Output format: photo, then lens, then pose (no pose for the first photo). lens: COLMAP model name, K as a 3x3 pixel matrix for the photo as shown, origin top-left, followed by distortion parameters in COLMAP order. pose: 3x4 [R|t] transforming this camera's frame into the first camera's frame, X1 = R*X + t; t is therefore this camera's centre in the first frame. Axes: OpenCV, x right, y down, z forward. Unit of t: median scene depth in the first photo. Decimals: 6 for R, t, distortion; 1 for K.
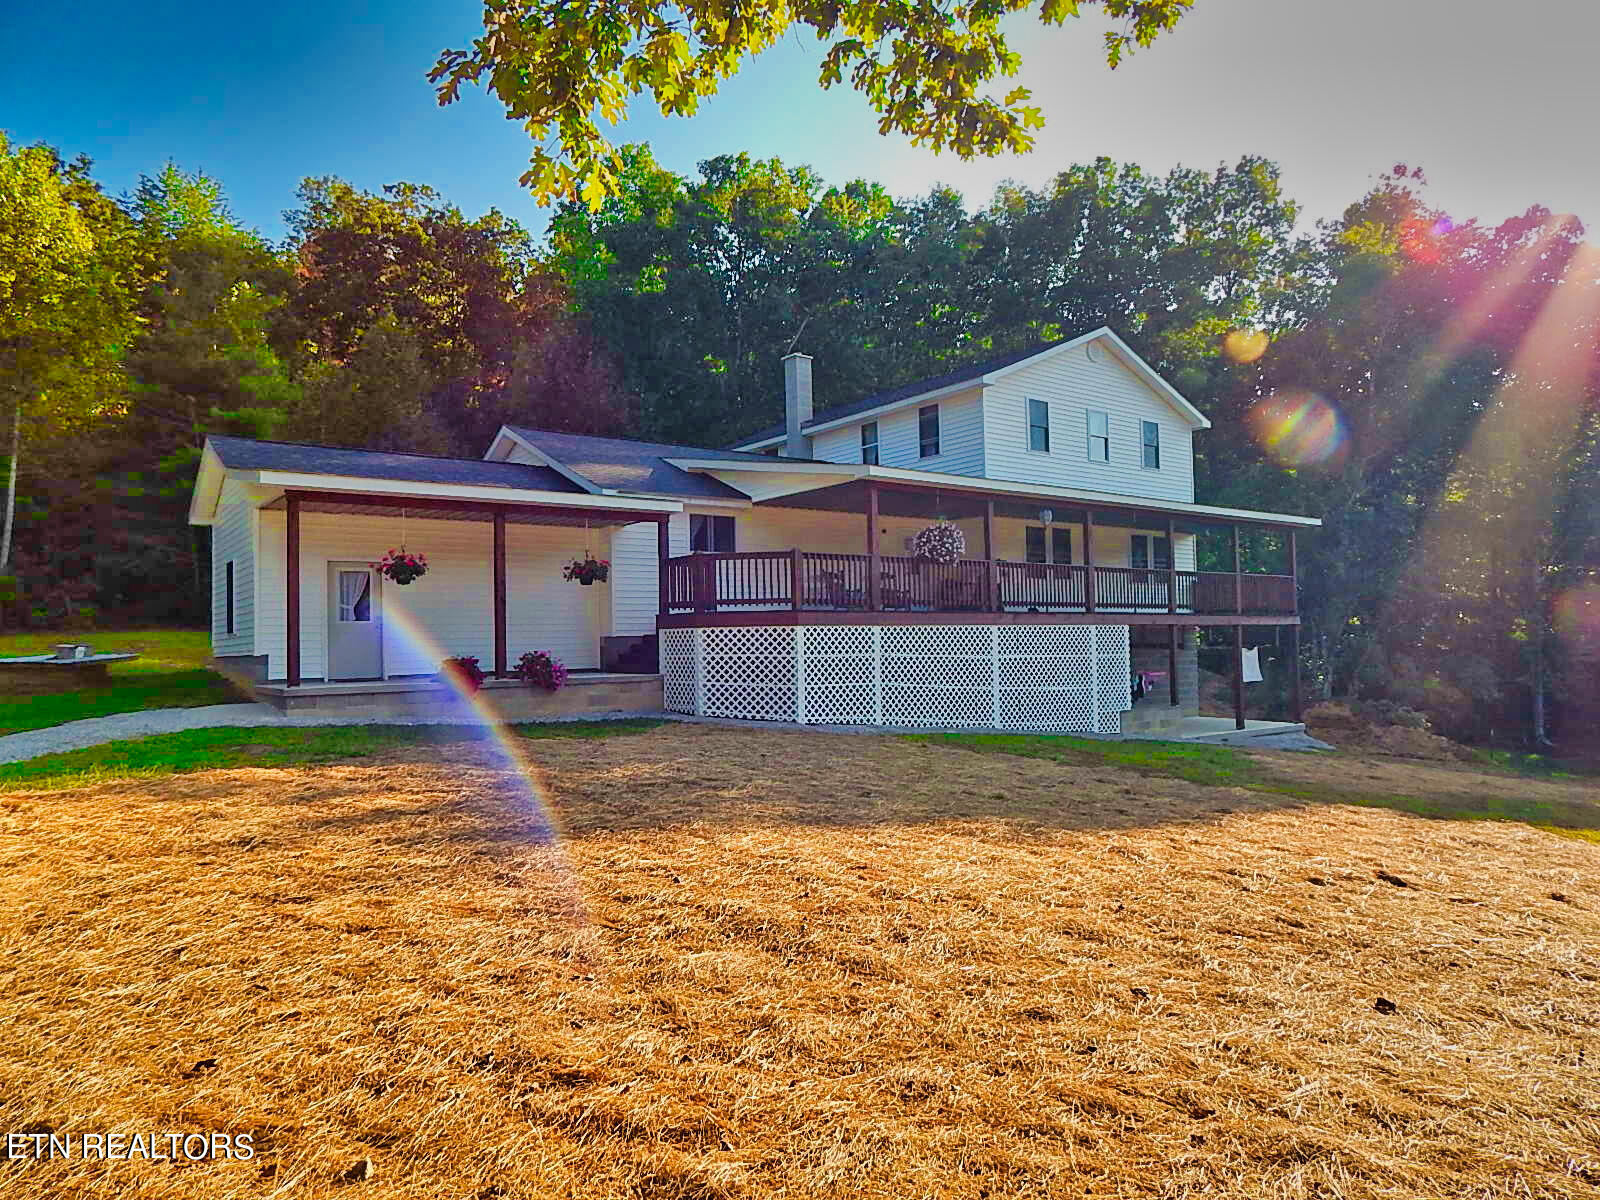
lens RADIAL K [[1056.6, 0, 800.3], [0, 1056.6, 590.6], [0, 0, 1]] dist [-0.003580, -0.003734]
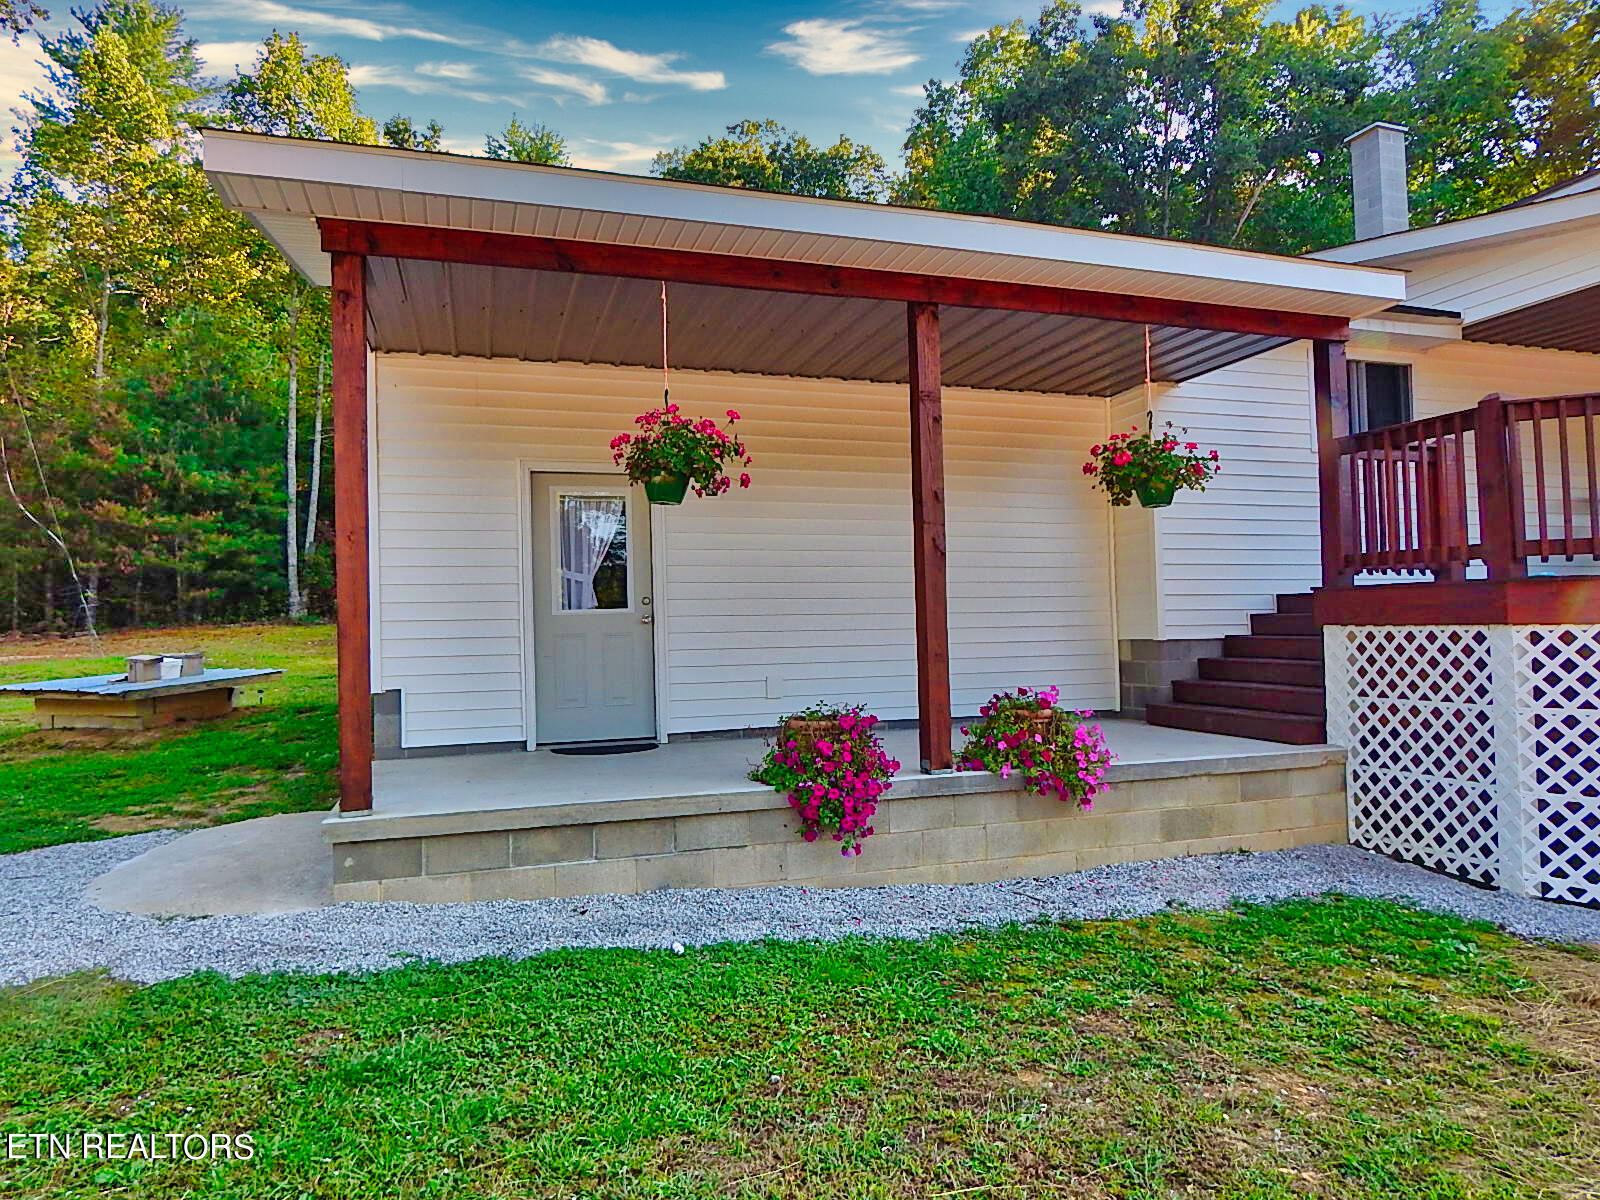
lens RADIAL K [[1056.6, 0, 810.8], [0, 1056.6, 590.9], [0, 0, 1]] dist [-0.003580, -0.003734]
pose [[0.950612, -0.011768, -0.310159, -0.145934], [0.018411, 0.999659, 0.018500, 0.010482], [0.309835, -0.023297, 0.950505, 0.447967]]
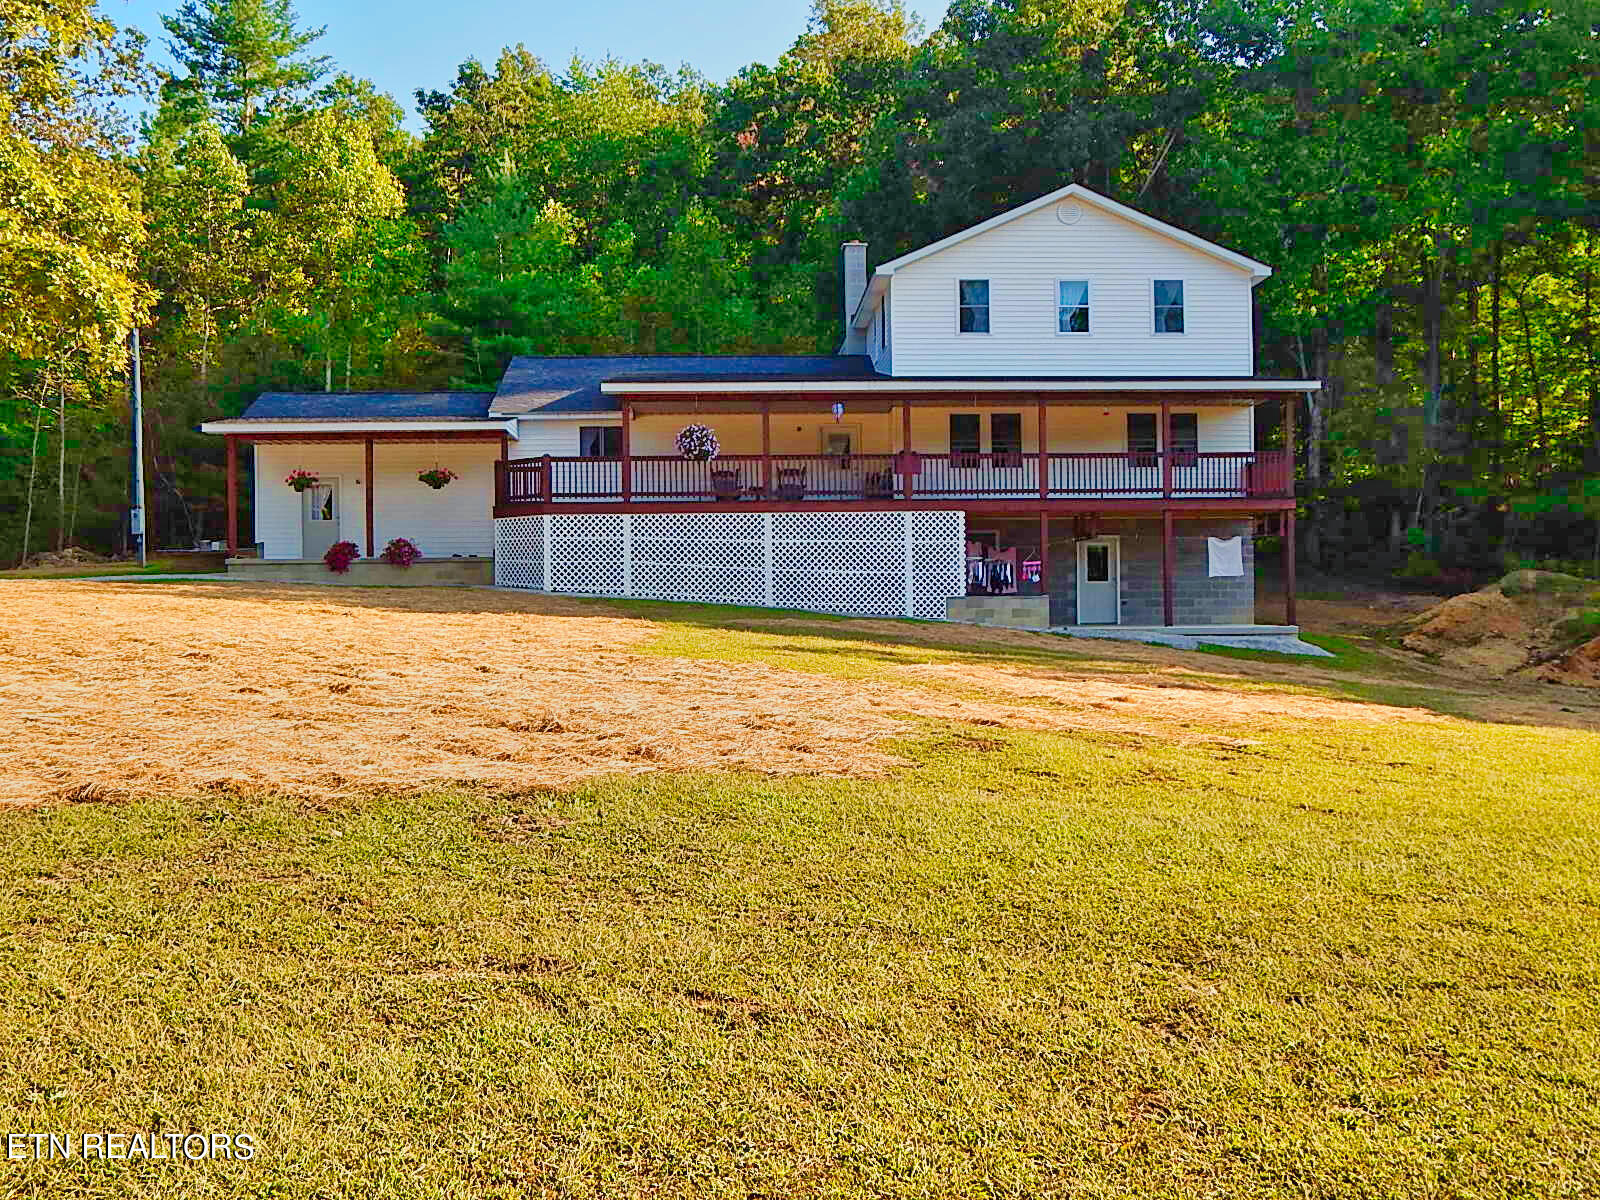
lens RADIAL K [[1718.9, 0, 807.4], [0, 1718.9, 597.1], [0, 0, 1]] dist [-0.026749, 0.000000]
pose [[0.832274, 0.001131, -0.554363, 1.013260], [0.025109, 0.998895, 0.039735, 0.042021], [0.553795, -0.046990, 0.831326, -0.398970]]
